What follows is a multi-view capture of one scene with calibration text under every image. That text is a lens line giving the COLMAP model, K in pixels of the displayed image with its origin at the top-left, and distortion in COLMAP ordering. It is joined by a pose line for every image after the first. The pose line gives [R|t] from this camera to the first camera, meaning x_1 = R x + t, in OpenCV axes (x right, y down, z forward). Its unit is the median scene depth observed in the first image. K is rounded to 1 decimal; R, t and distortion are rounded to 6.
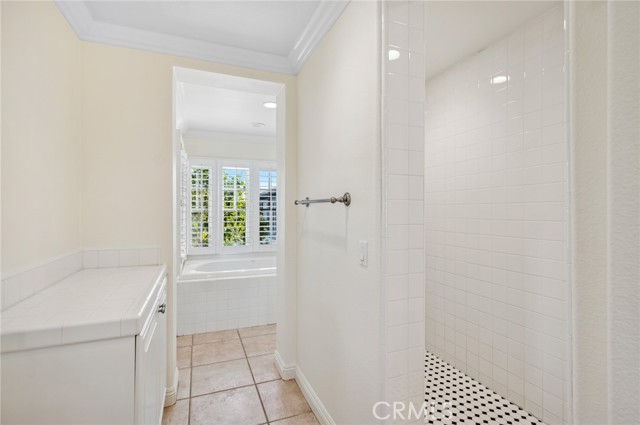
lens RADIAL K [[305.9, 0, 318.8], [0, 305.9, 211.7], [0, 0, 1]] dist [-0.001501, -0.000045]
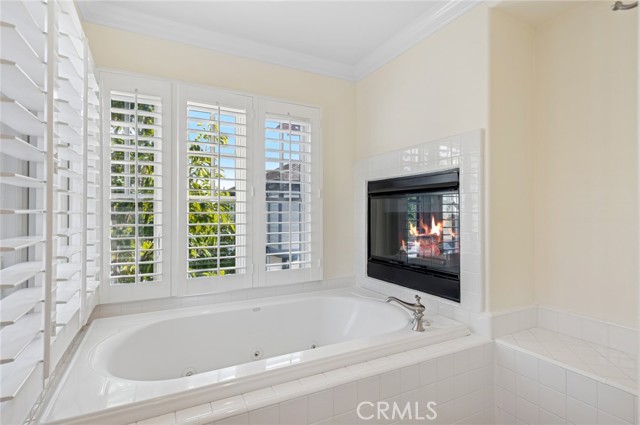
lens RADIAL K [[325.7, 0, 321.4], [0, 325.7, 212.9], [0, 0, 1]] dist [0.004226, 0.000331]
pose [[0.994161, 0.007770, 0.107627, -0.171515], [-0.008879, 0.999912, 0.009836, 0.010827], [-0.107542, -0.010734, 0.994143, 0.508548]]
